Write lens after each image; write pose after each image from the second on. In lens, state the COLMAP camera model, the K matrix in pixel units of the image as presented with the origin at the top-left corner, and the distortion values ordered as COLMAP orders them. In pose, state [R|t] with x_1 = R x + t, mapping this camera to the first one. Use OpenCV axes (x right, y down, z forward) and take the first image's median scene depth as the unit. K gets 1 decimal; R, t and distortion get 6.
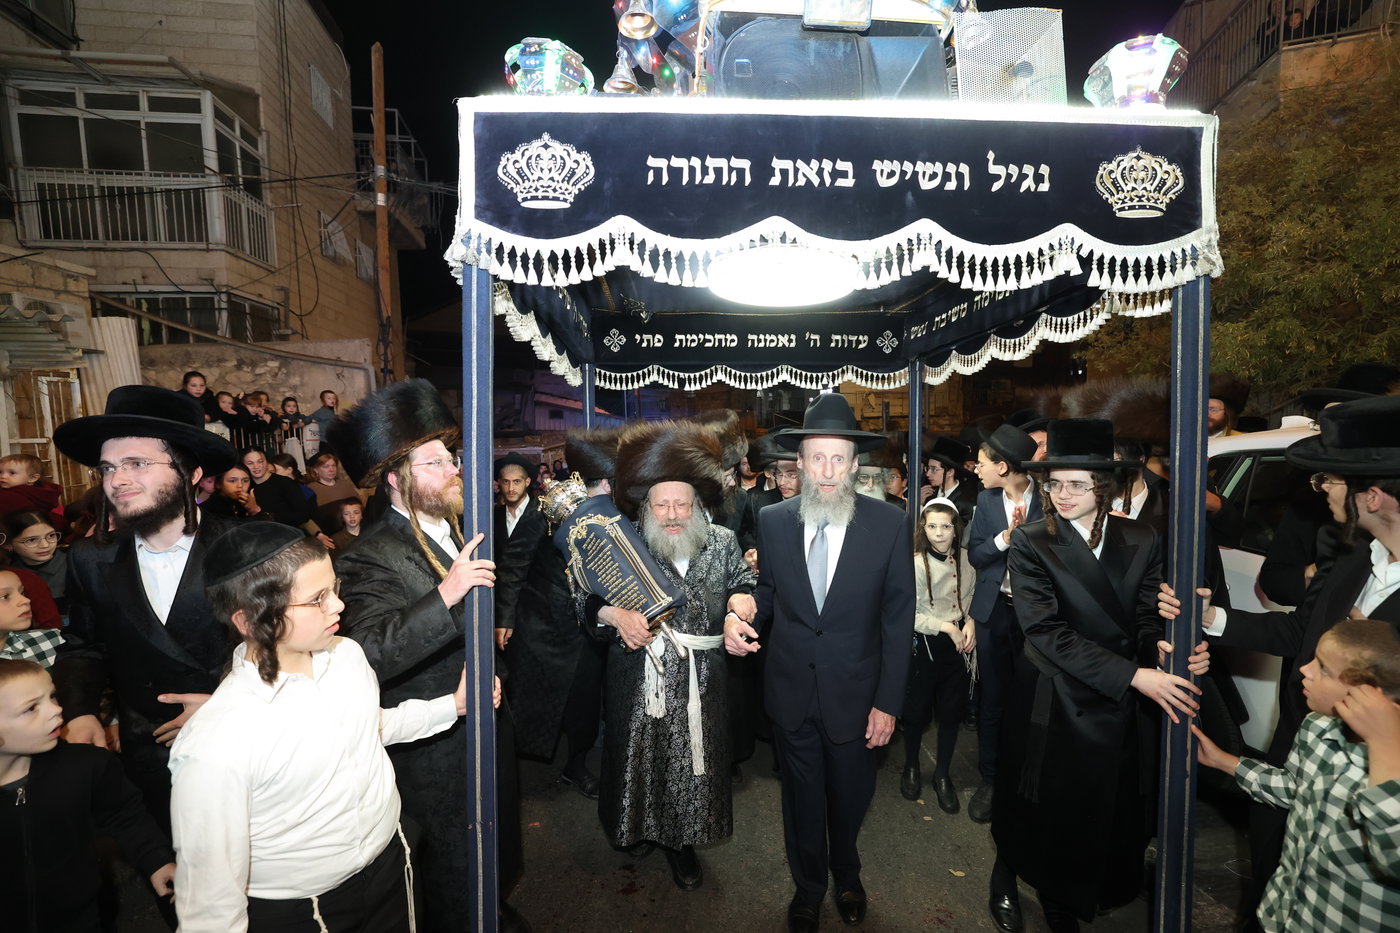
lens RADIAL K [[622.5, 0, 708.2], [0, 622.5, 455.3], [0, 0, 1]] dist [-0.019998, -0.000421]
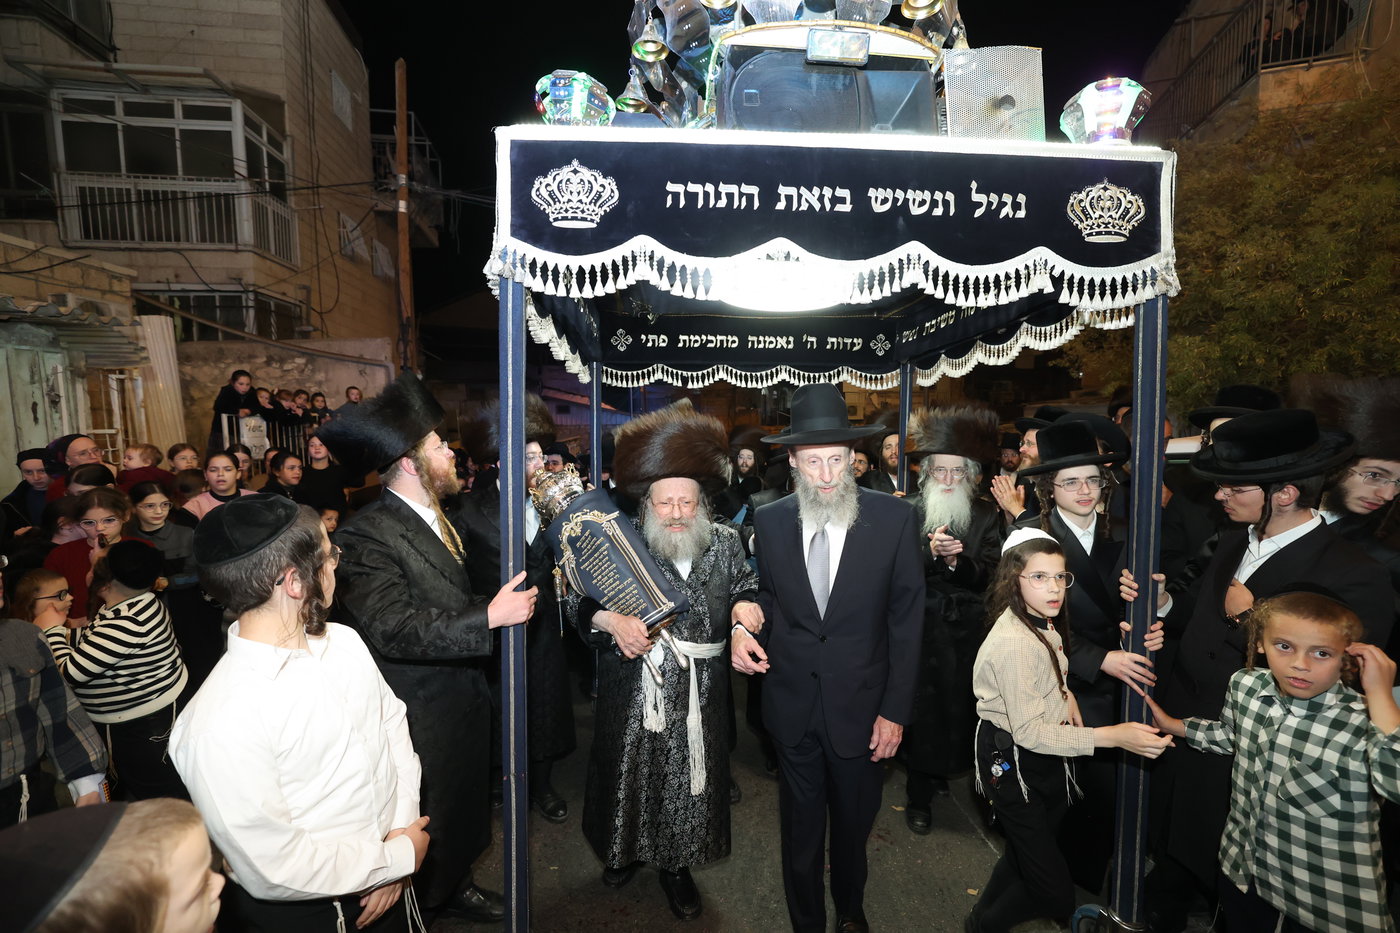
lens RADIAL K [[622.5, 0, 708.2], [0, 622.5, 455.3], [0, 0, 1]] dist [-0.019998, -0.000421]
pose [[0.999900, 0.009133, 0.010795, -0.018909], [-0.009224, 0.999922, 0.008394, -0.001010], [-0.010717, -0.008493, 0.999906, -0.073009]]
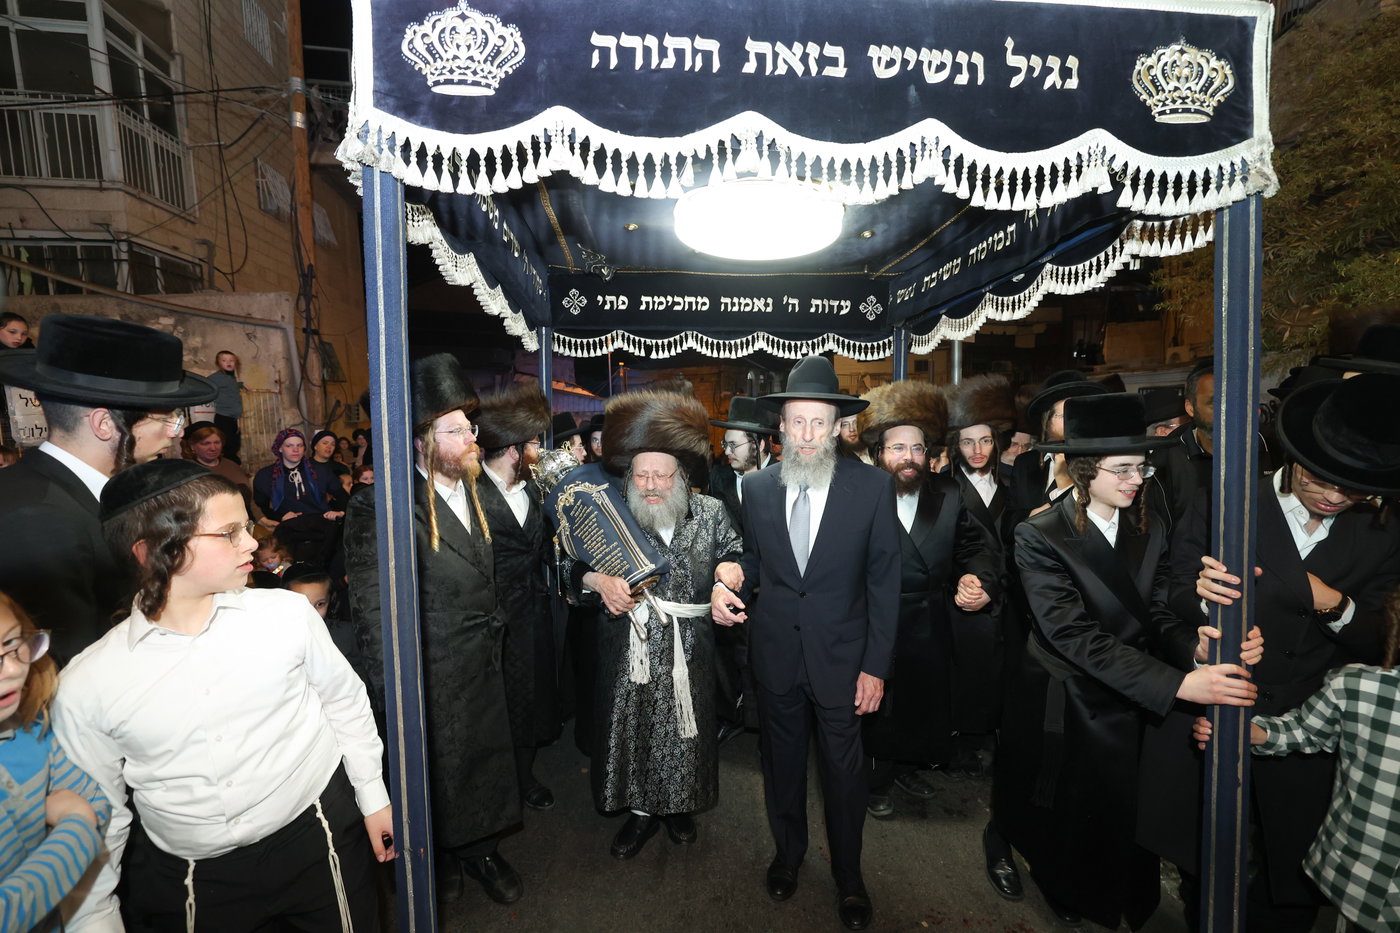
lens RADIAL K [[622.5, 0, 708.2], [0, 622.5, 455.3], [0, 0, 1]] dist [-0.019998, -0.000421]
pose [[0.999265, -0.000540, 0.038329, 0.013938], [-0.000115, 0.999854, 0.017103, 0.032306], [-0.038333, -0.017094, 0.999119, 0.113707]]
